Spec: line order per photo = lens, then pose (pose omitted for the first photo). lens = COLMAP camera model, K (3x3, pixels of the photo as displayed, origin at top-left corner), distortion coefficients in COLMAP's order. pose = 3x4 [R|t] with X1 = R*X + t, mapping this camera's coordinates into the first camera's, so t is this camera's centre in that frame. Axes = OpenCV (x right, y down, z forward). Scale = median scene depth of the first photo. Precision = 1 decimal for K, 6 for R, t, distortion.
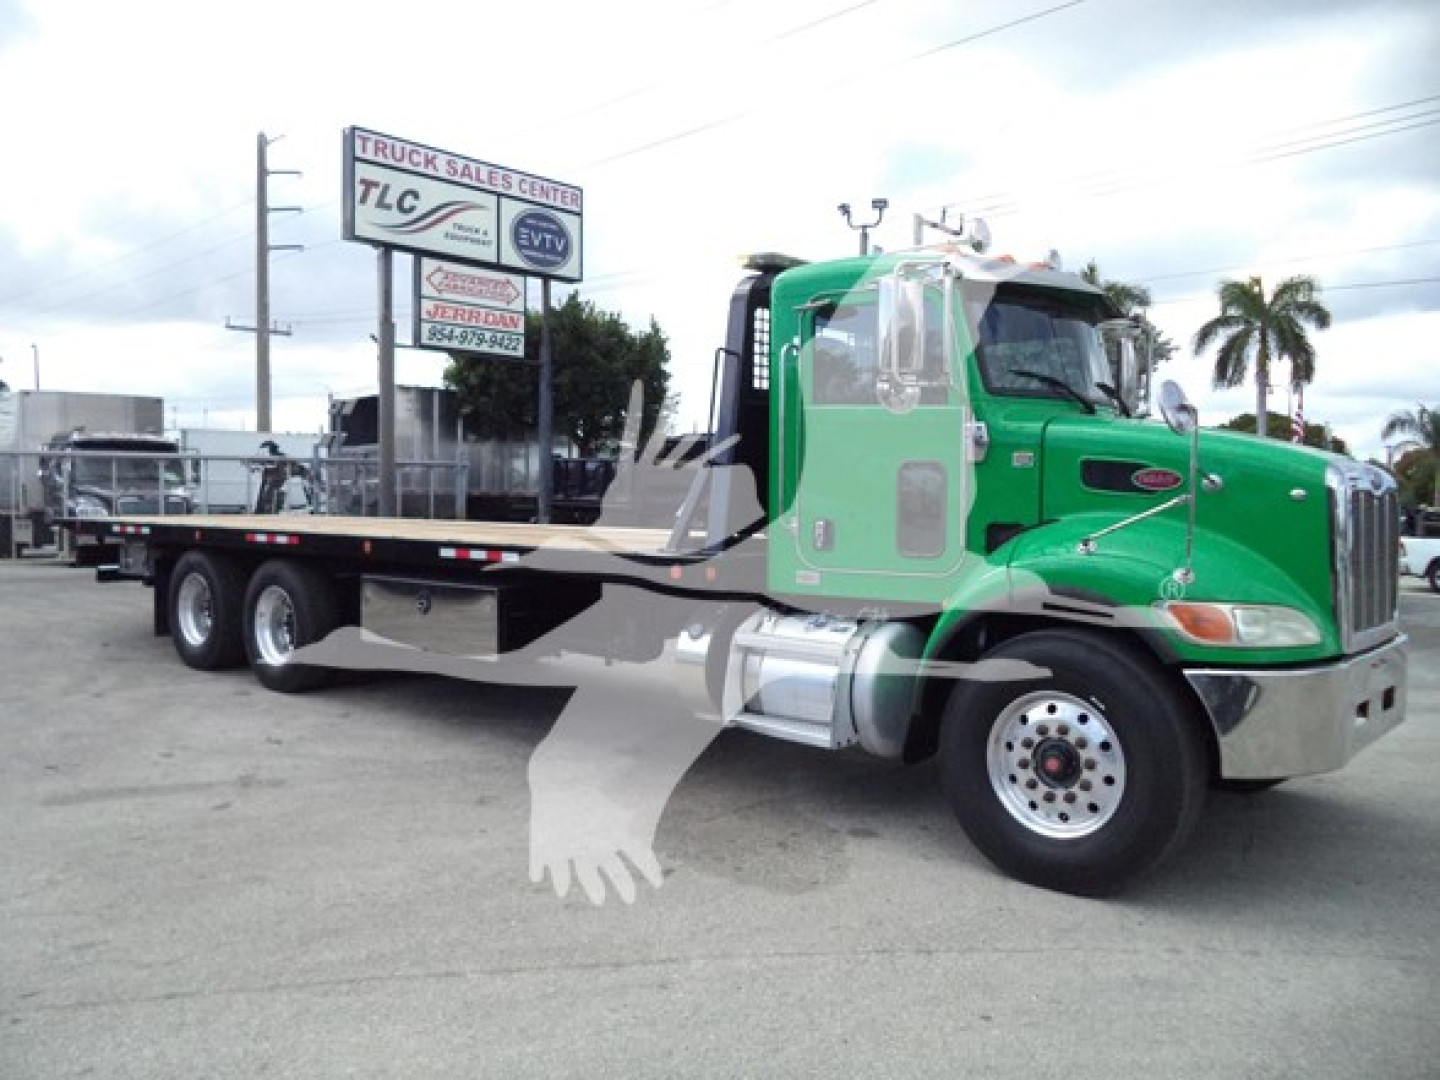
lens RADIAL K [[1120.1, 0, 724.7], [0, 1120.1, 555.4], [0, 0, 1]] dist [-0.031192, 0.004074]
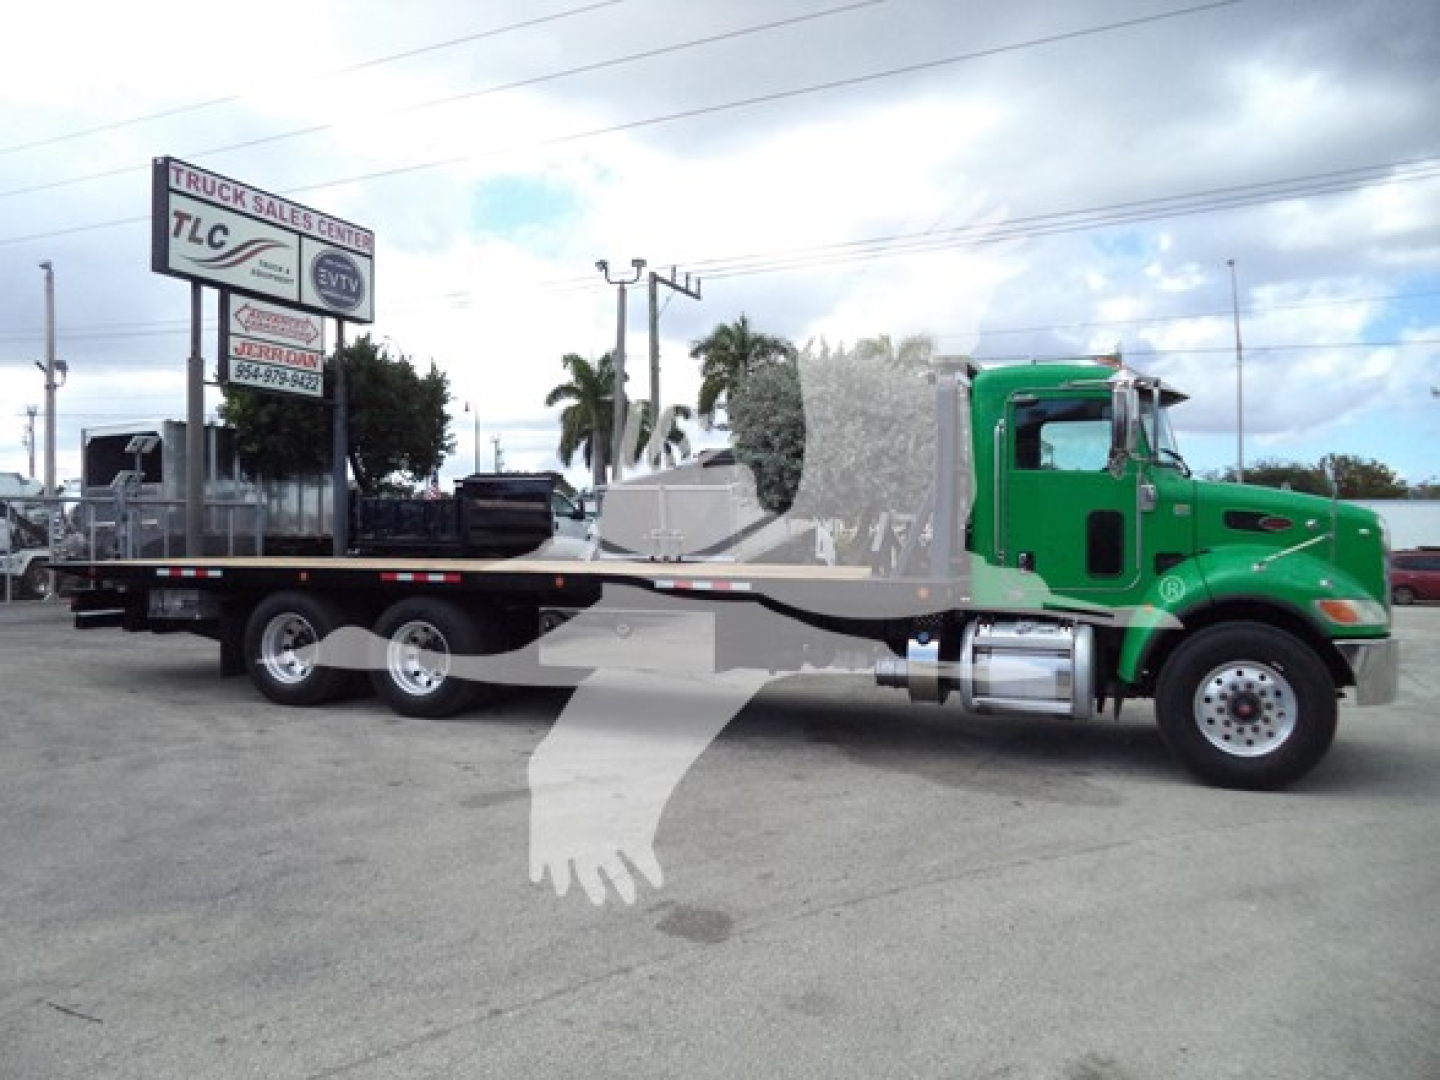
lens RADIAL K [[1119.8, 0, 700.9], [0, 1119.8, 562.2], [0, 0, 1]] dist [-0.037043, 0.001878]
pose [[0.949667, -0.016305, 0.312837, -0.184914], [0.024450, 0.999456, -0.022130, 0.000195], [-0.312306, 0.028665, 0.949549, -0.046665]]
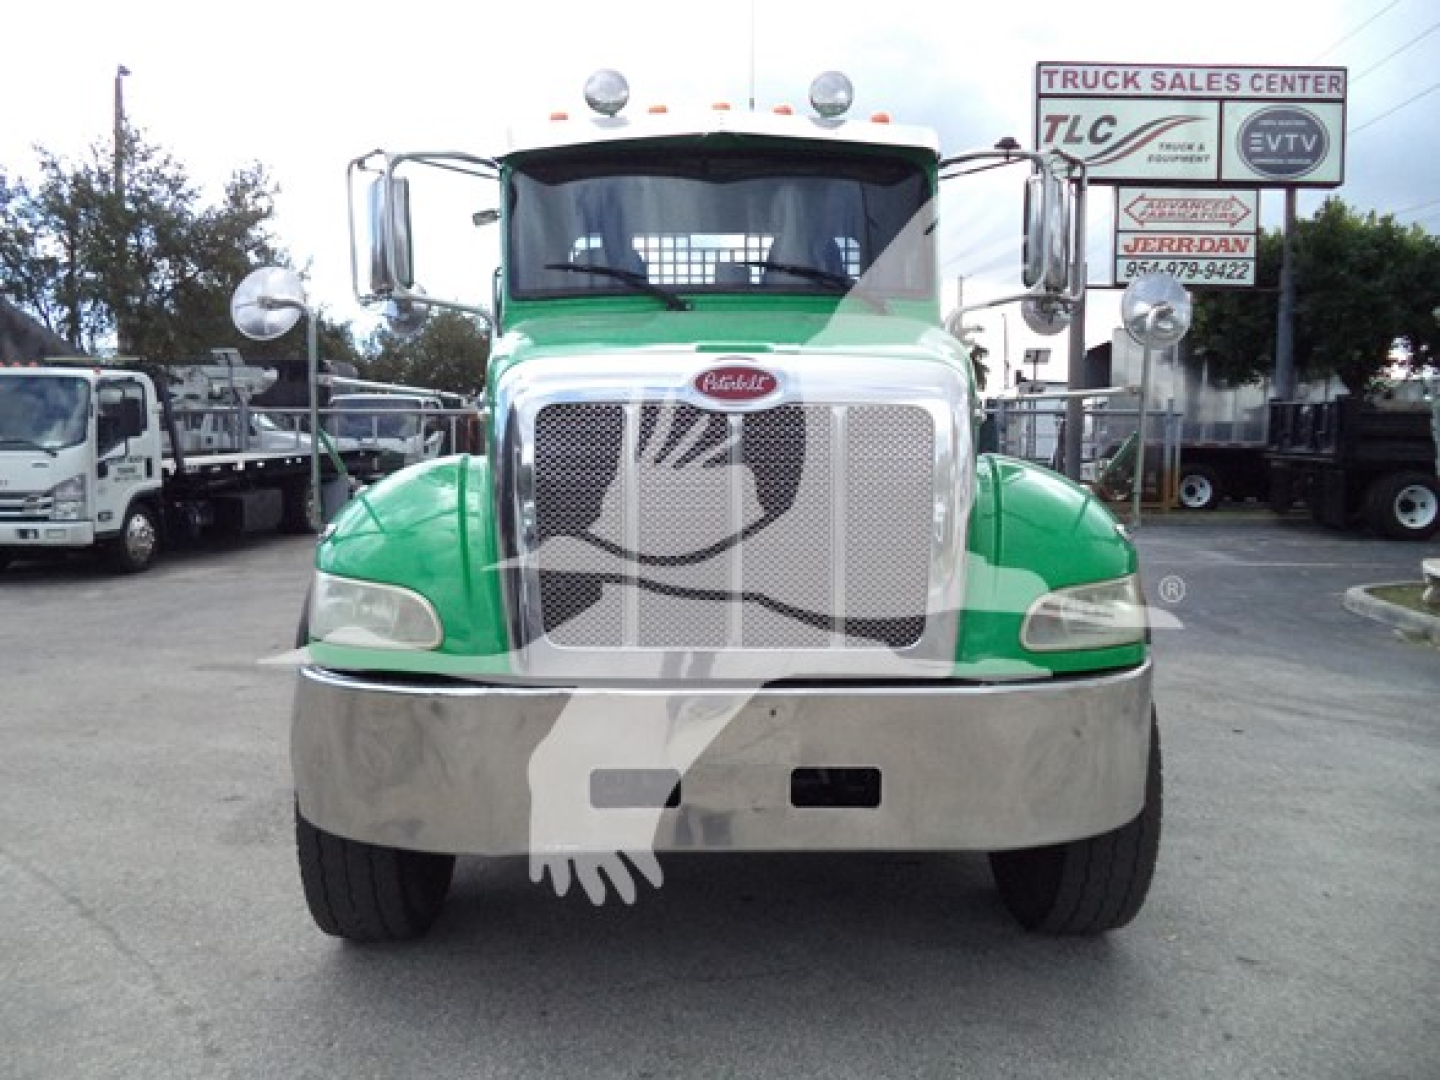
lens RADIAL K [[1152.2, 0, 739.4], [0, 1152.2, 541.0], [0, 0, 1]] dist [-0.032384, 0.010382]
pose [[0.684451, 0.050897, -0.727281, 0.210627], [-0.034032, 0.998703, 0.037863, -0.002377], [0.728265, -0.001164, 0.685295, 0.125457]]
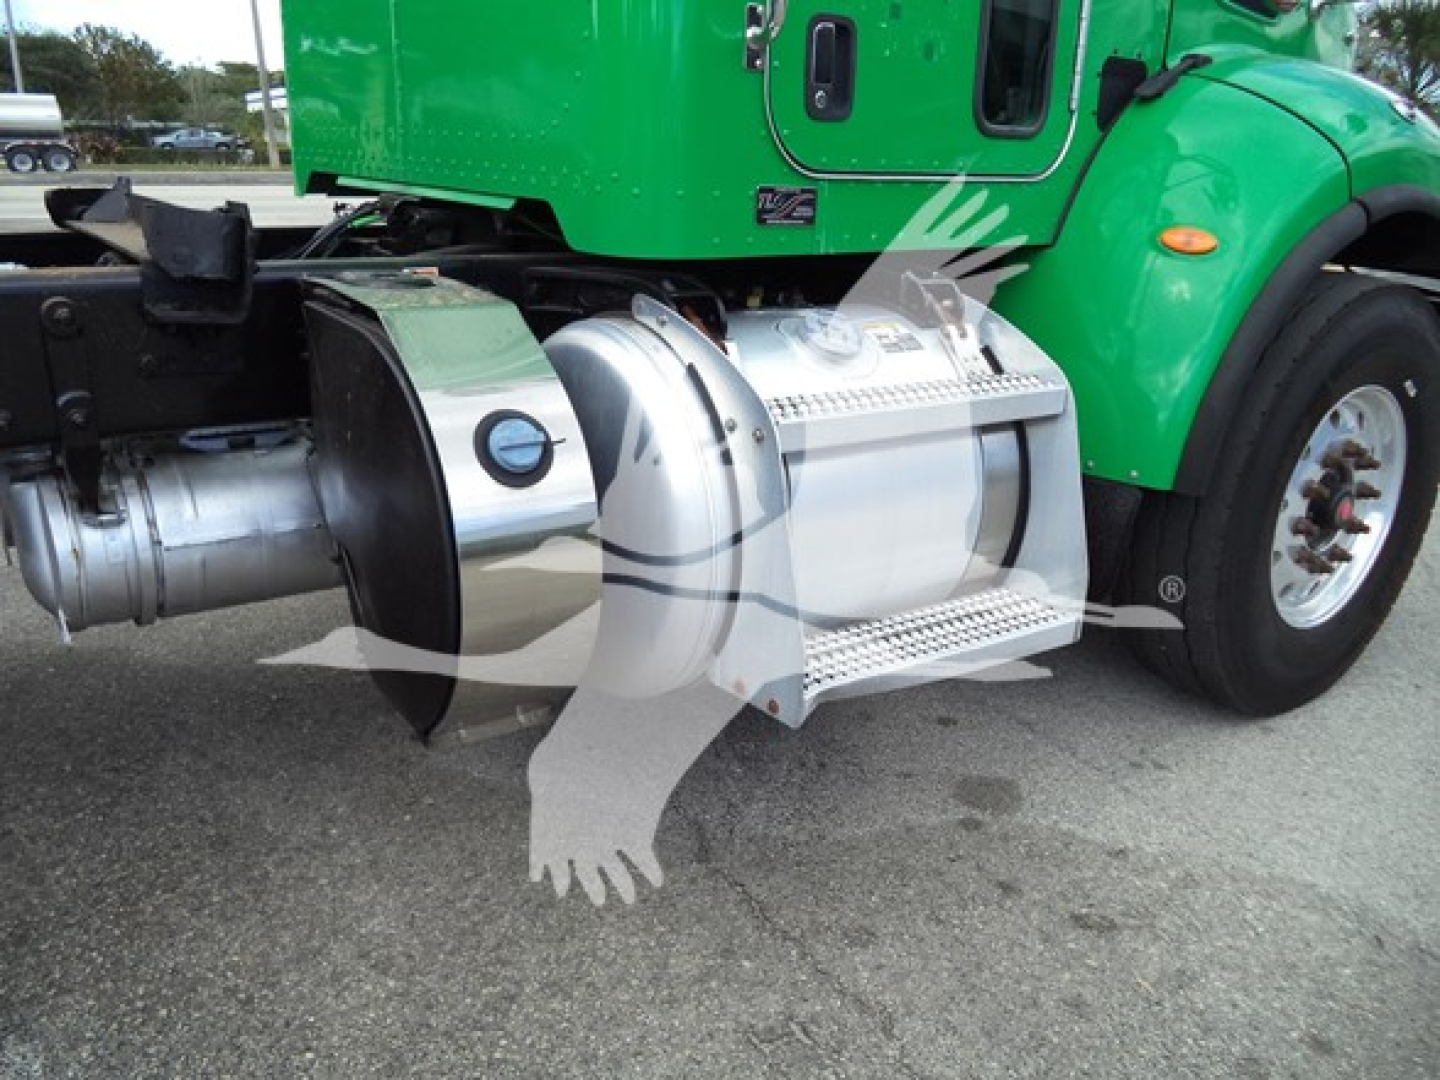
lens RADIAL K [[1144.1, 0, 733.3], [0, 1144.1, 553.4], [0, 0, 1]] dist [-0.037388, 0.002450]
pose [[0.240111, -0.326370, 0.914237, -0.068812], [0.008915, 0.942490, 0.334115, 0.001288], [-0.970705, -0.072074, 0.229211, 0.241852]]
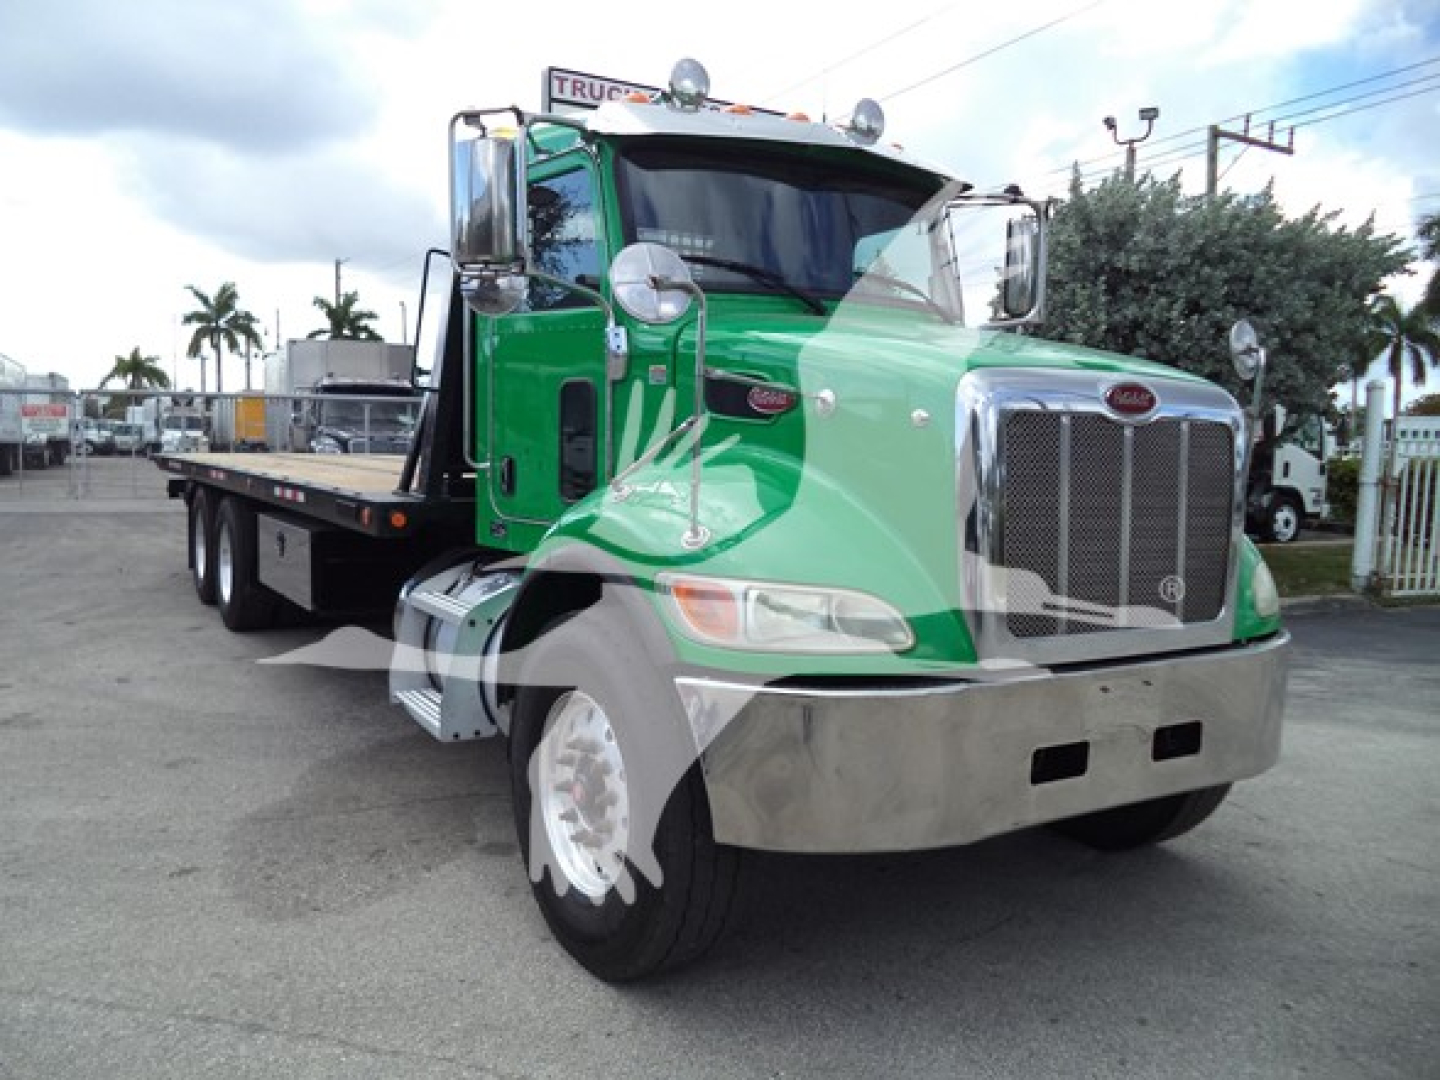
lens RADIAL K [[1131.5, 0, 740.0], [0, 1131.5, 542.3], [0, 0, 1]] dist [-0.028454, 0.001368]
pose [[0.956904, 0.035771, -0.288193, 0.123899], [-0.026897, 0.999036, 0.034694, -0.000661], [0.289157, -0.025448, 0.956944, 0.068943]]
